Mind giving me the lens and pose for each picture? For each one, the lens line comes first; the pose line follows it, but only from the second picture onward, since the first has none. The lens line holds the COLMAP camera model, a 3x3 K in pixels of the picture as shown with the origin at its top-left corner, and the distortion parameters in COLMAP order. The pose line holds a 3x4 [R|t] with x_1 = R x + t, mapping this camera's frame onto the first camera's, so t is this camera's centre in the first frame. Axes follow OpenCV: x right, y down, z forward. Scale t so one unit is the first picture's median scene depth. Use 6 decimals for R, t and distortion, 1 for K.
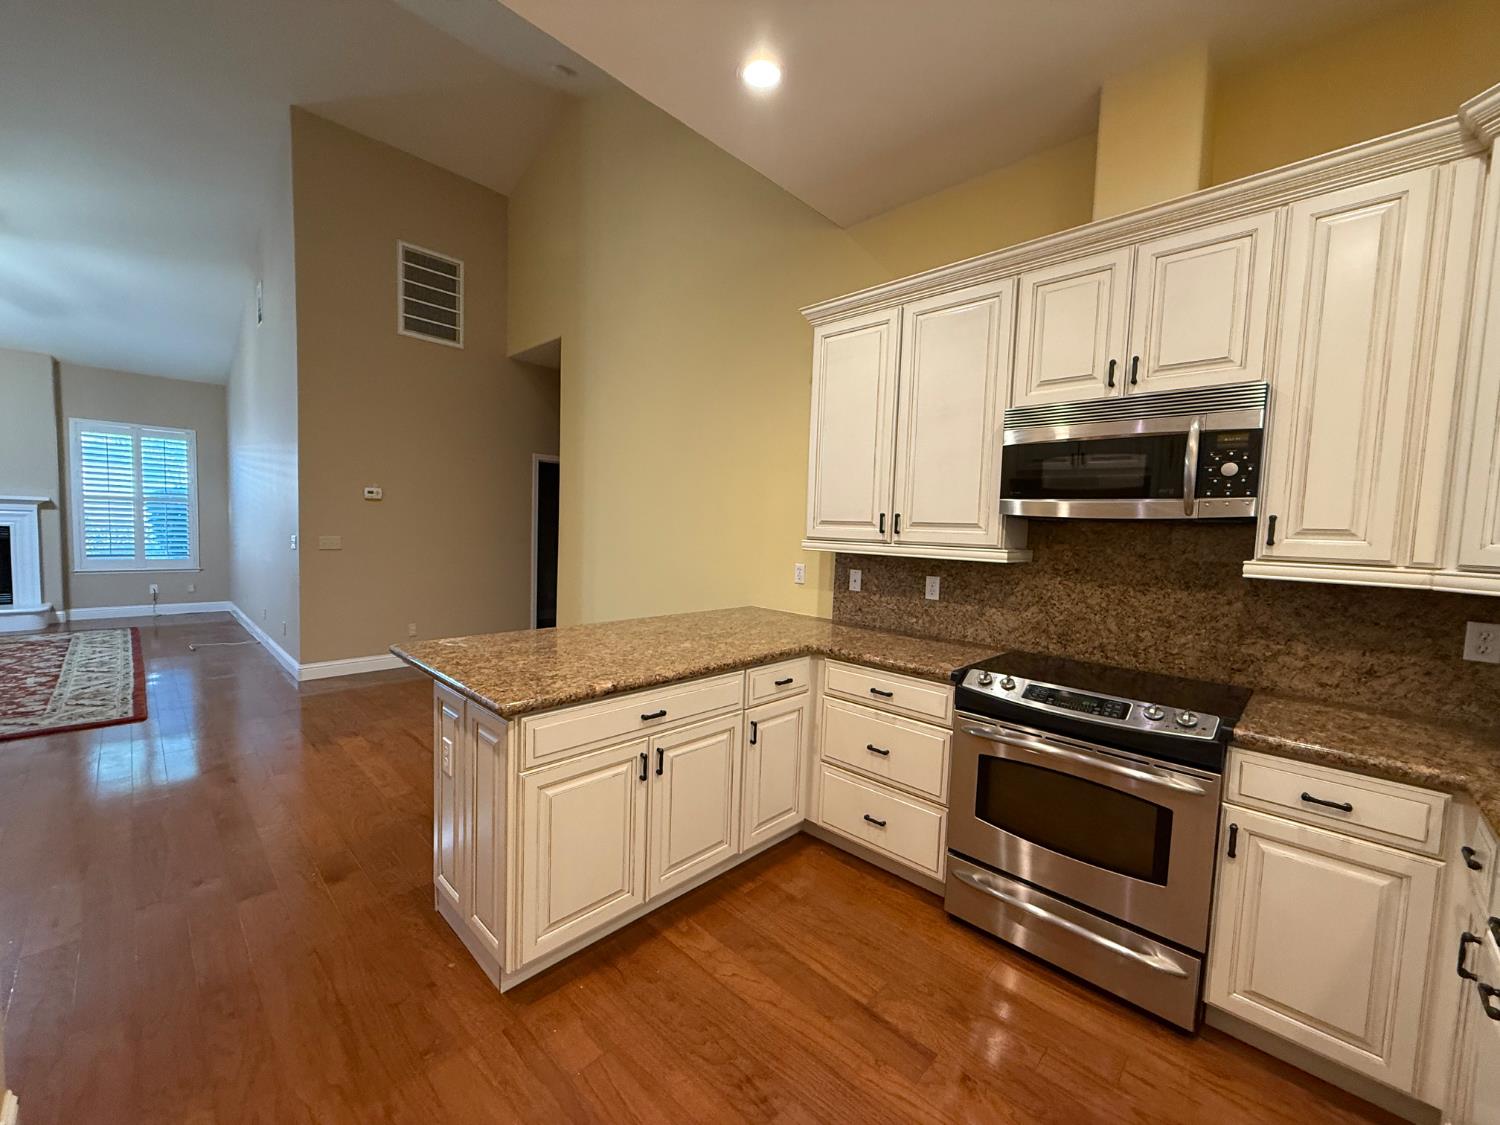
lens RADIAL K [[596.3, 0, 744.3], [0, 596.3, 566.2], [0, 0, 1]] dist [0.000044, -0.000667]
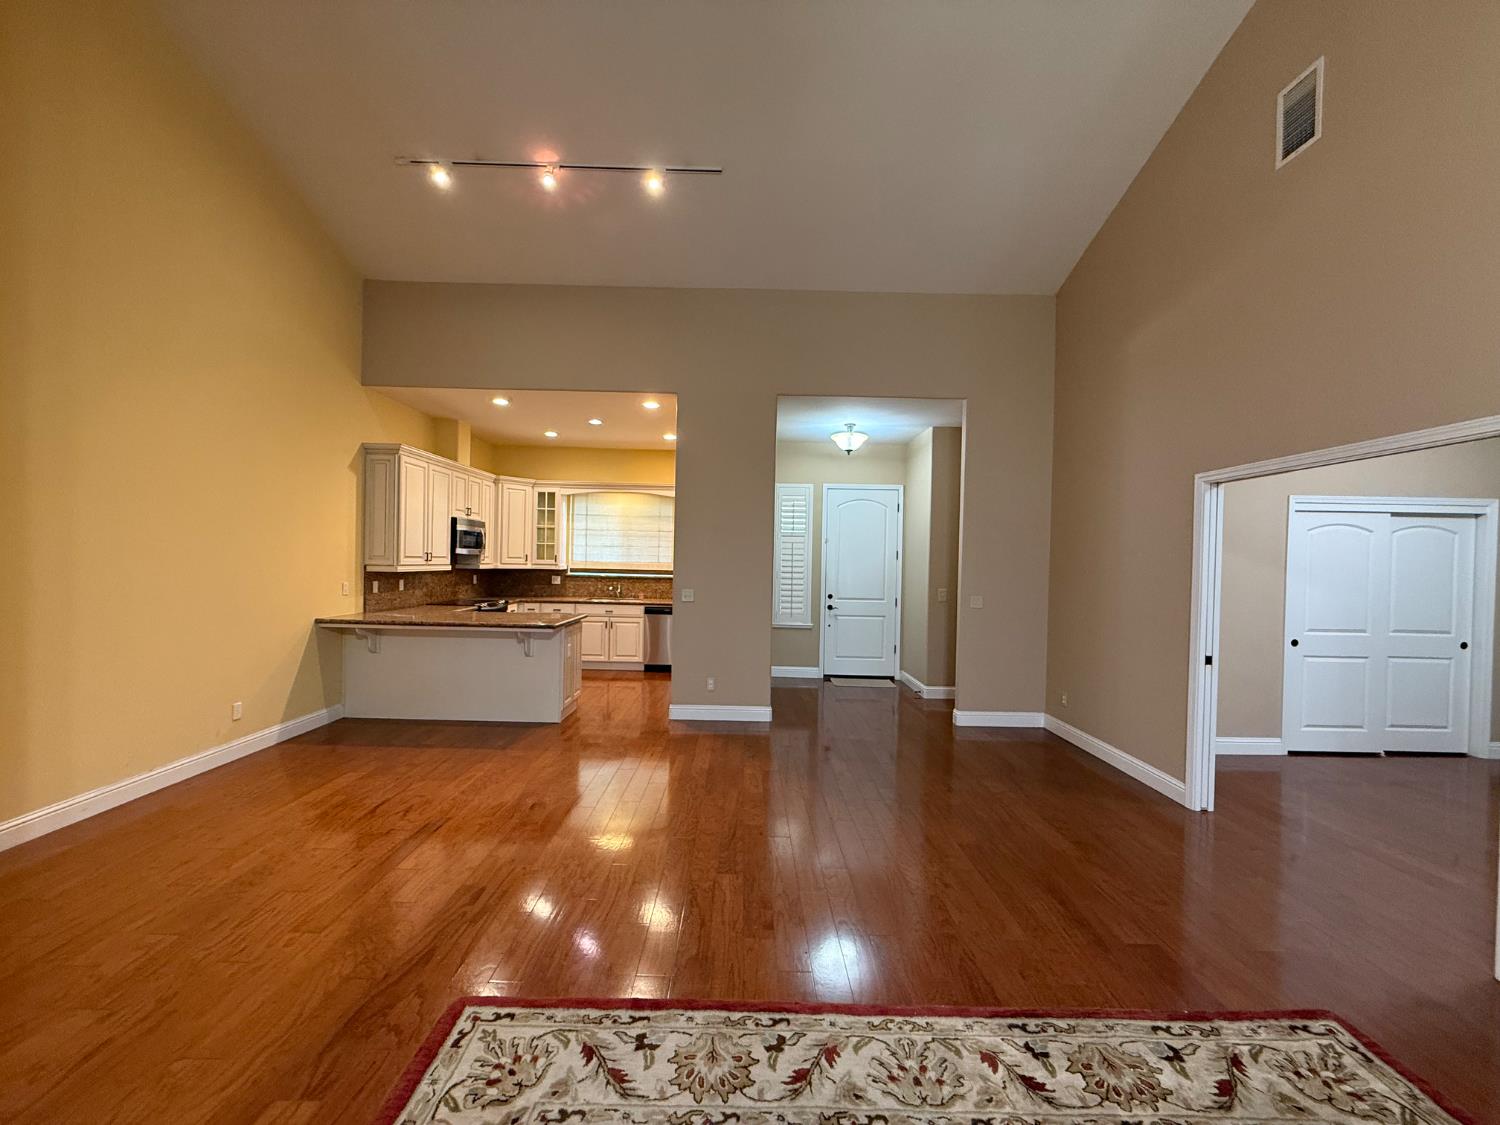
lens RADIAL K [[596.3, 0, 744.3], [0, 596.3, 566.2], [0, 0, 1]] dist [0.000044, -0.000667]
pose [[-0.695568, -0.056720, 0.716218, -2.413579], [0.001239, 0.996783, 0.080143, -0.234597], [-0.718459, 0.056632, -0.693260, 1.849141]]
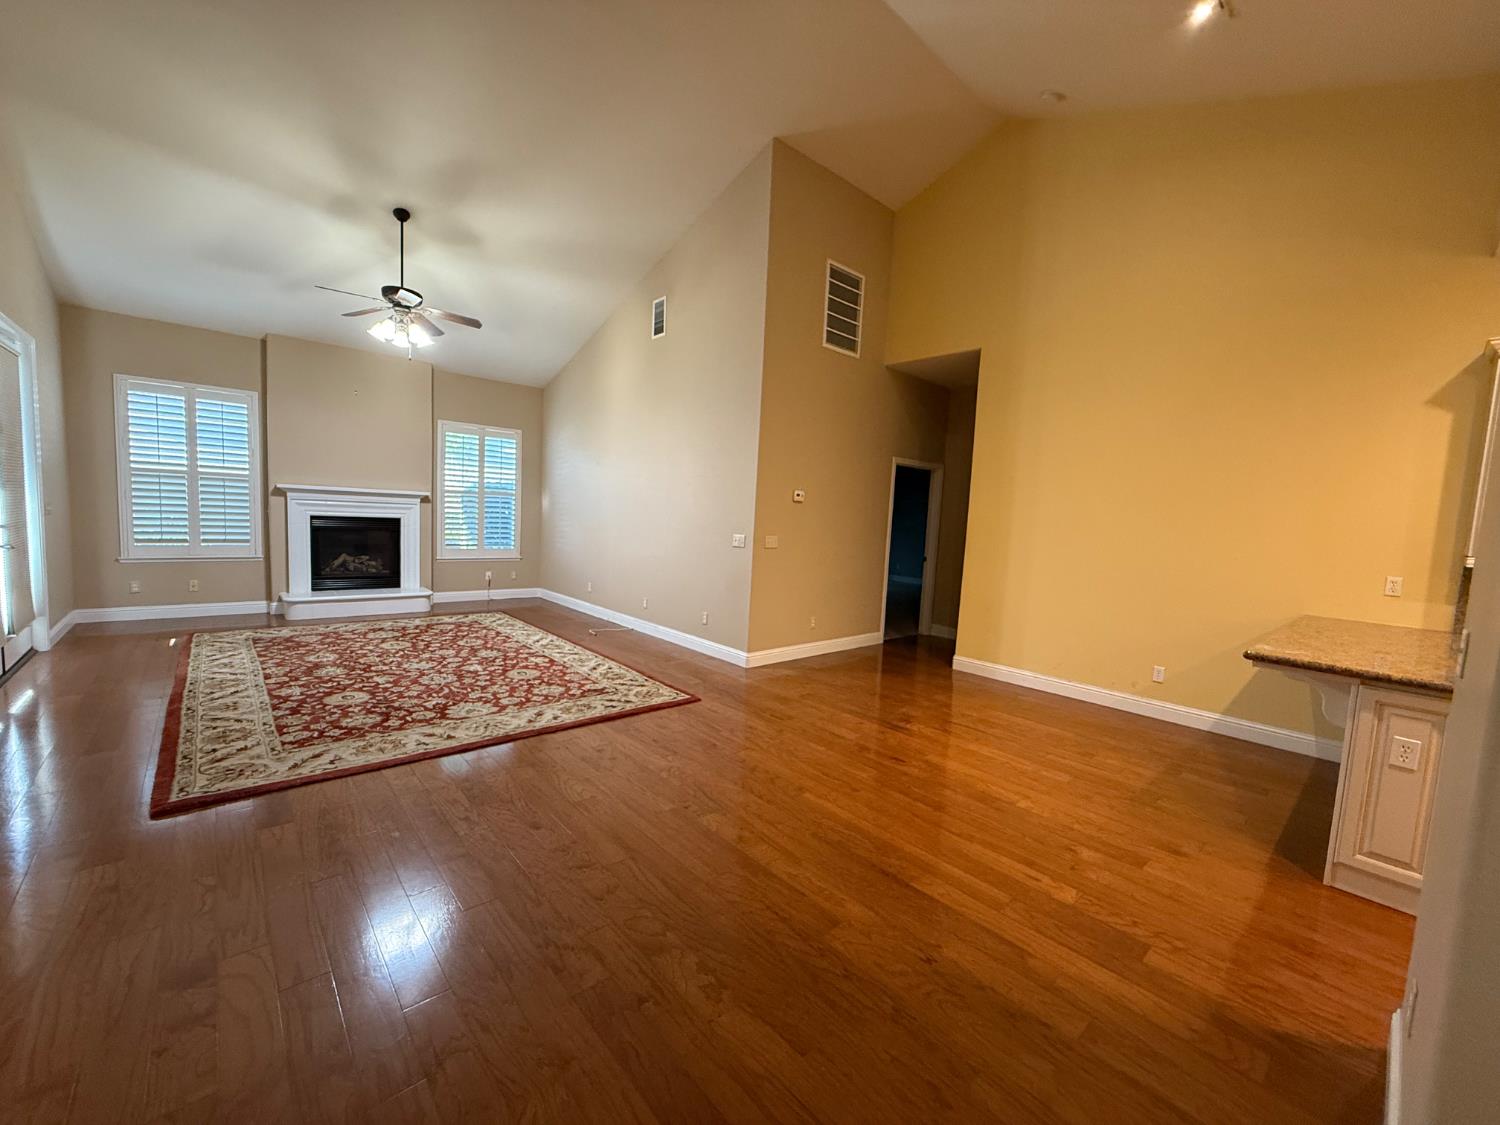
lens RADIAL K [[596.3, 0, 744.3], [0, 596.3, 566.2], [0, 0, 1]] dist [0.000044, -0.000667]
pose [[0.997179, 0.021023, -0.072063, -1.352346], [-0.019707, 0.999627, 0.018921, -0.028670], [0.072434, -0.017447, 0.997221, -0.175776]]
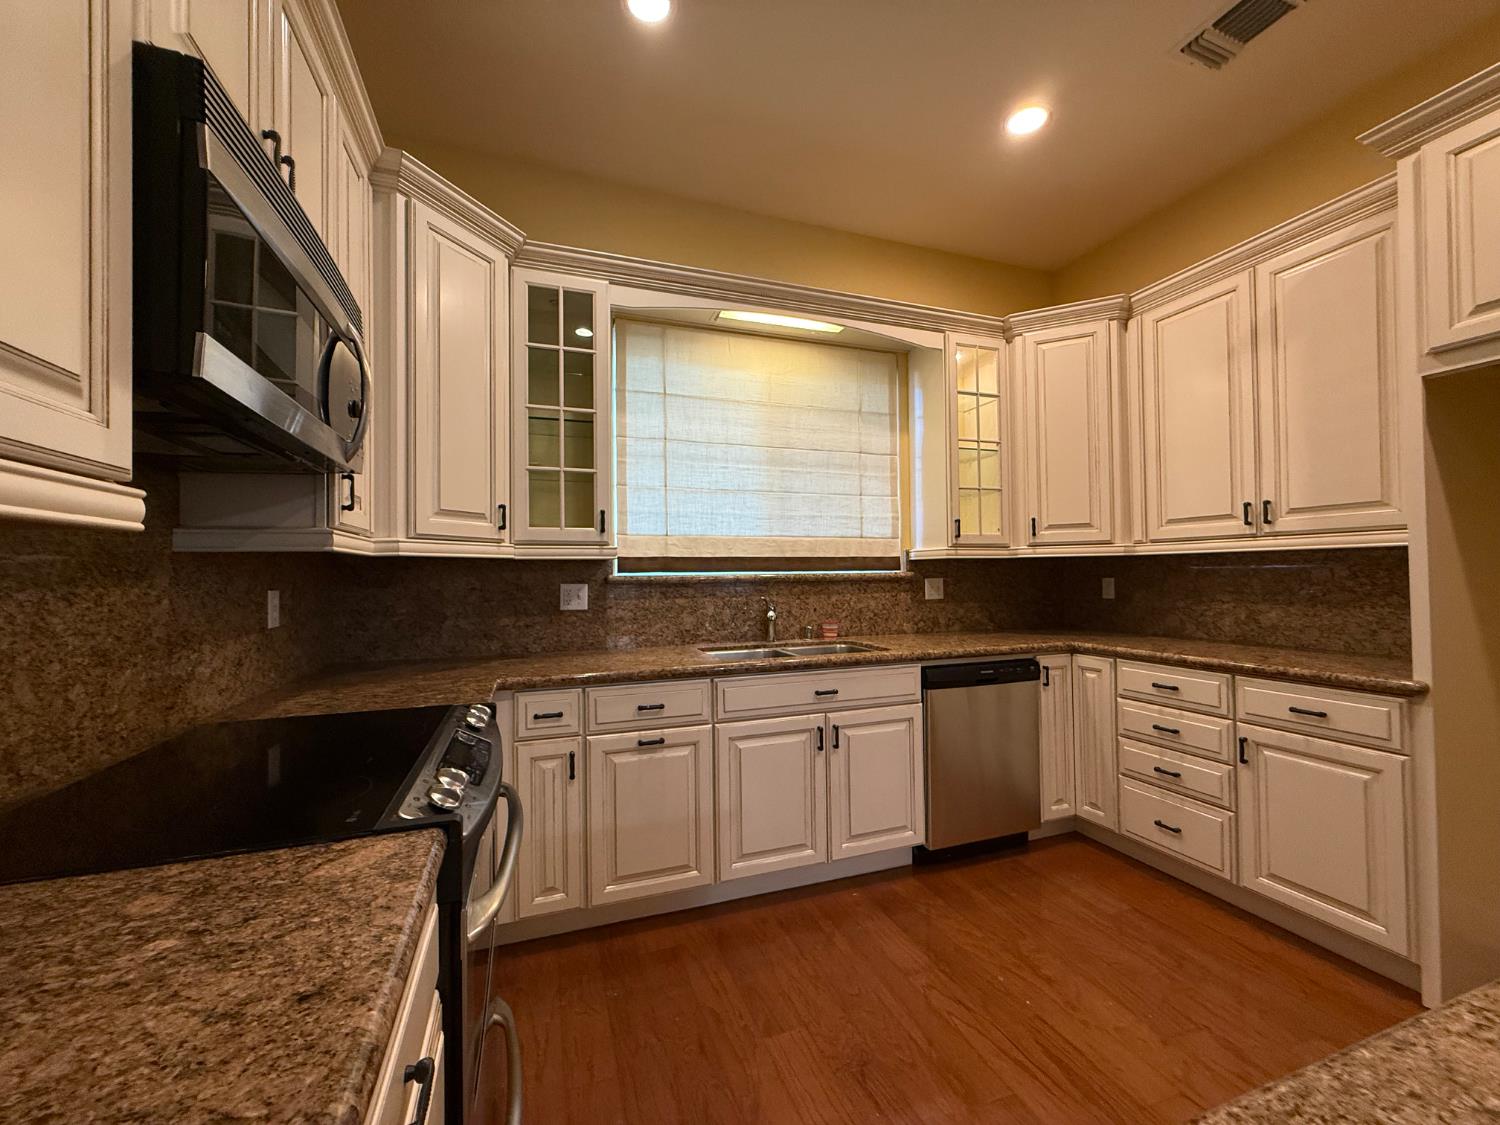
lens RADIAL K [[596.3, 0, 744.3], [0, 596.3, 566.2], [0, 0, 1]] dist [0.000044, -0.000667]
pose [[-0.895546, -0.018973, 0.444565, 0.019180], [0.009970, 0.997984, 0.062677, -0.003611], [-0.444858, 0.060562, -0.893551, 1.072460]]
